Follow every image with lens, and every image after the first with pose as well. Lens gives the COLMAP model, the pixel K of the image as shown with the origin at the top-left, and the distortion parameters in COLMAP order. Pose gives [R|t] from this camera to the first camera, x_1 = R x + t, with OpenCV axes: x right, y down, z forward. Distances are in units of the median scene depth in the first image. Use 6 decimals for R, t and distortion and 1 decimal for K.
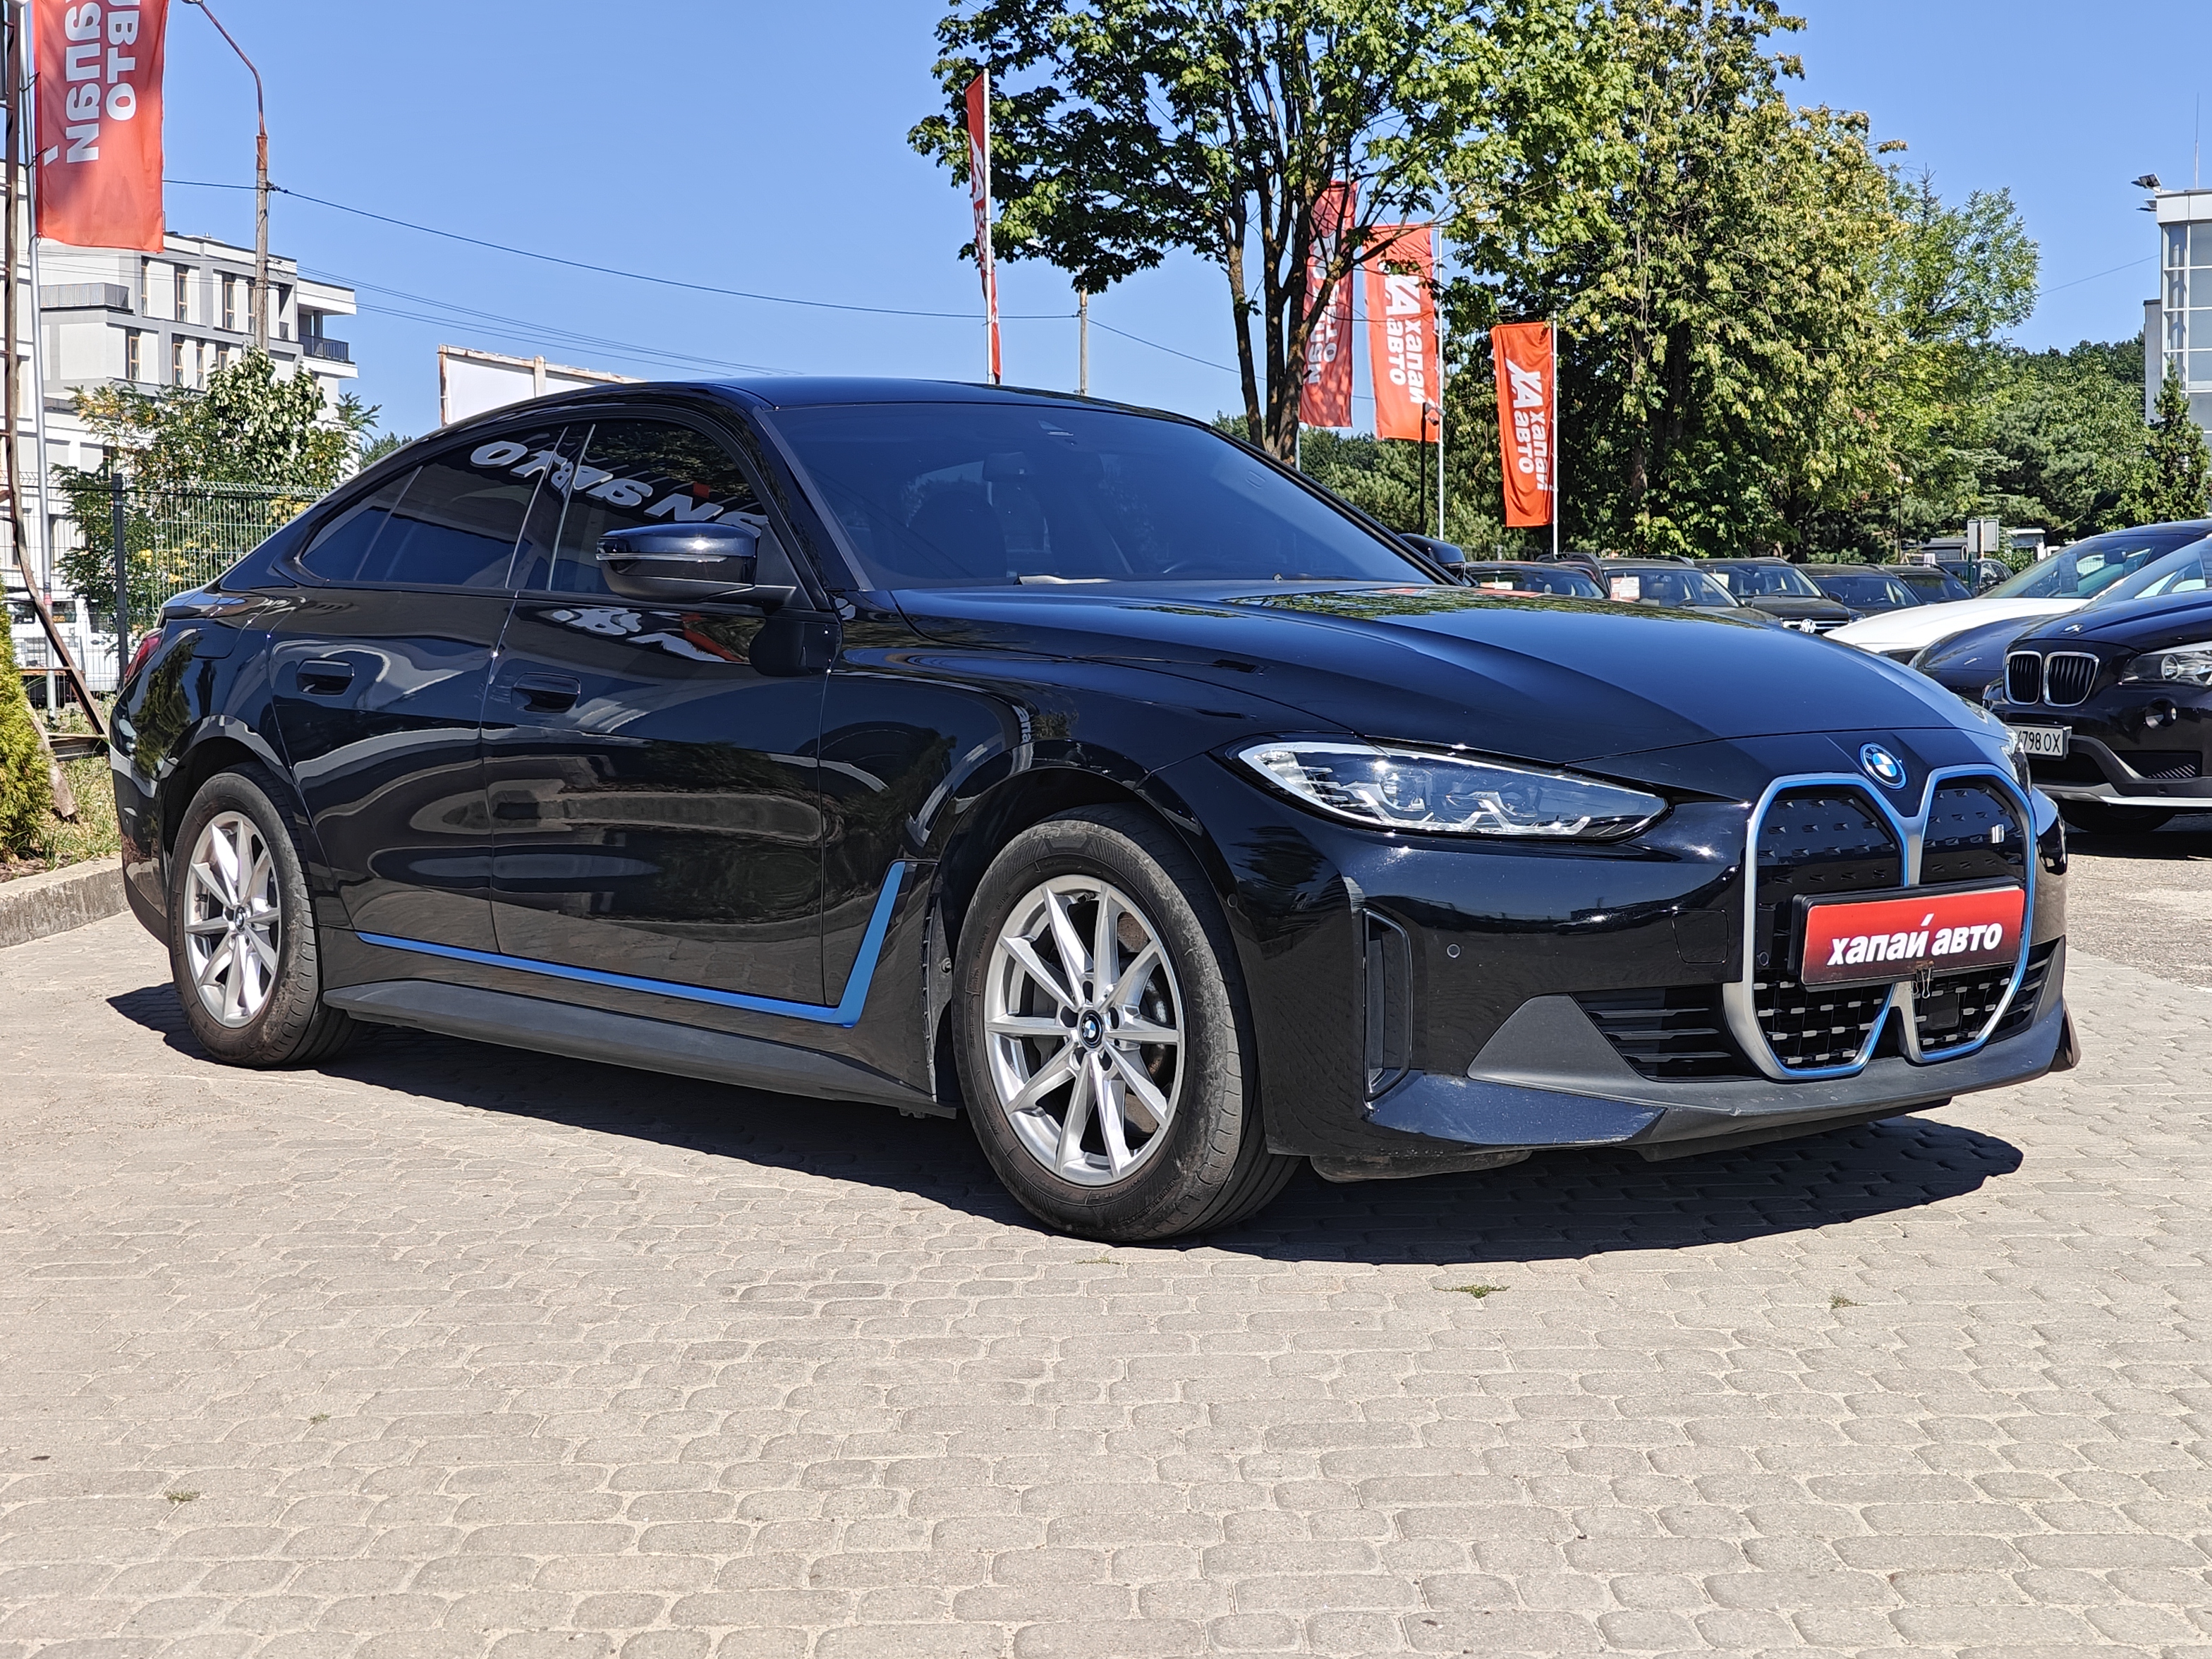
lens RADIAL K [[3365.8, 0, 1106.0], [0, 3365.8, 829.5], [0, 0, 1]] dist [0.014239, 0.125739]
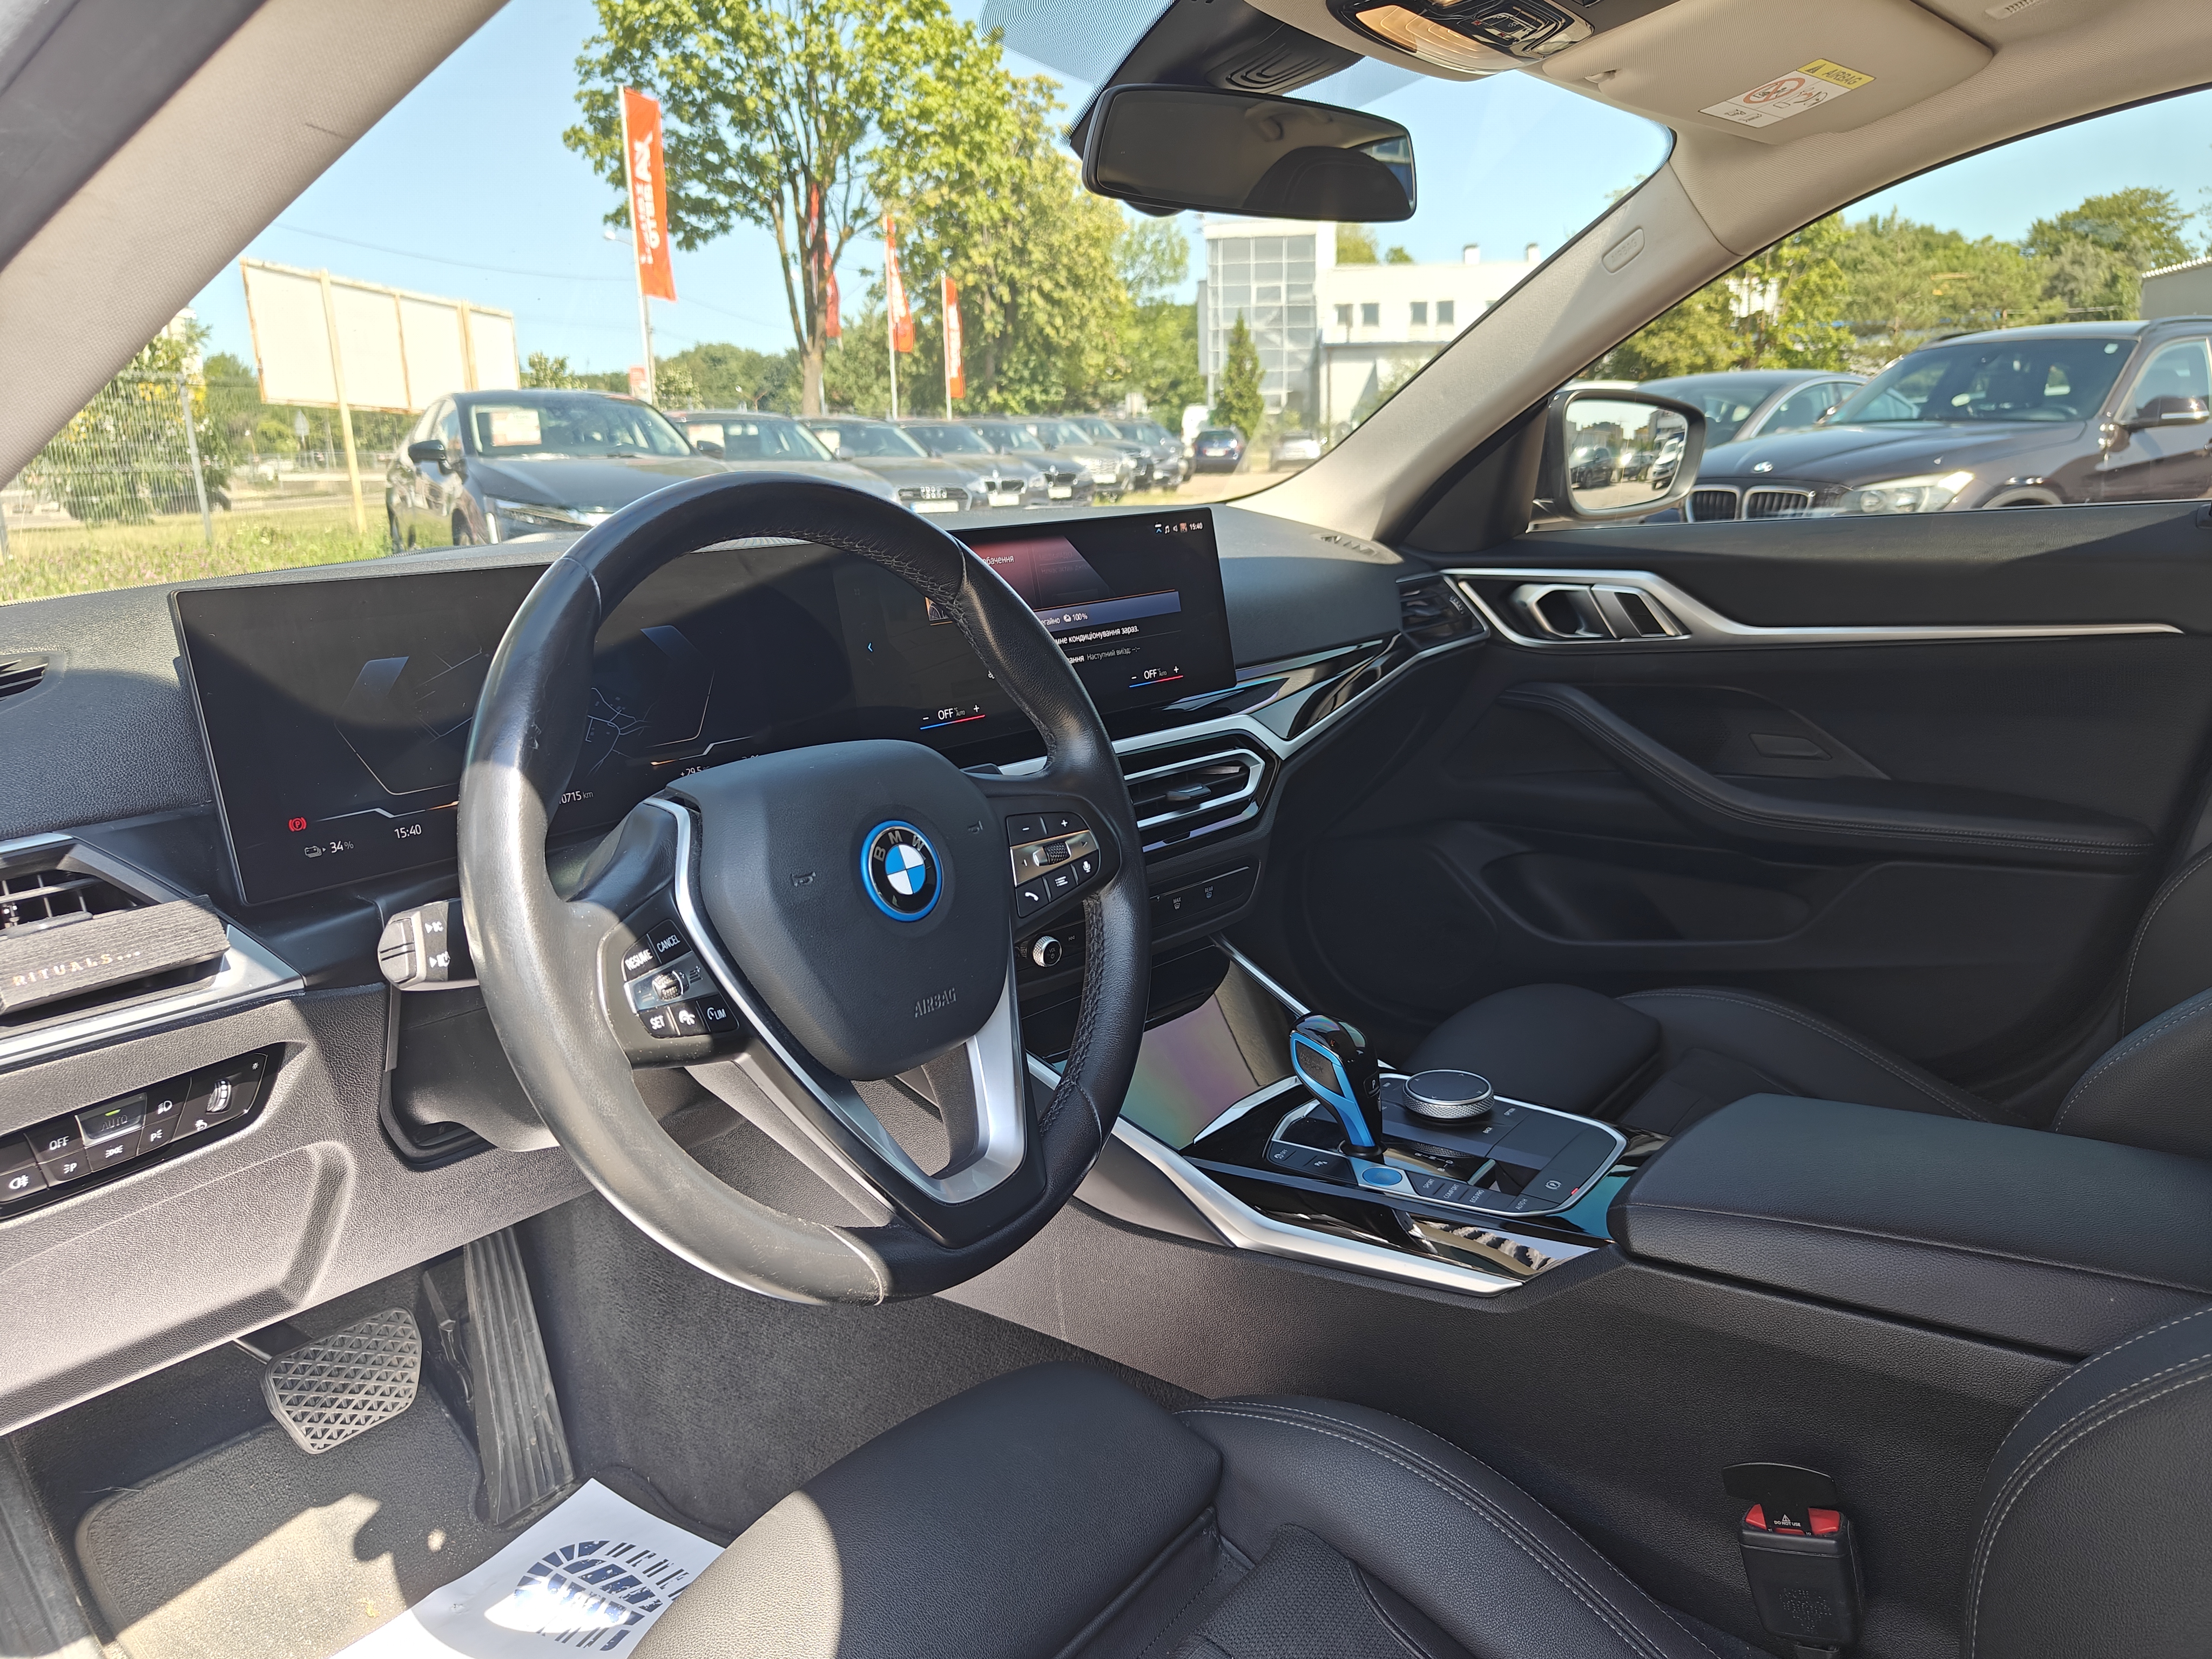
lens RADIAL K [[1575.6, 0, 1106.0], [0, 1575.6, 829.5], [0, 0, 1]] dist [0.041208, -0.035212]
pose [[0.962811, -0.082688, 0.257210, -0.031467], [0.037073, 0.983444, 0.177381, -0.012688], [-0.267619, -0.161249, 0.949936, 0.176158]]
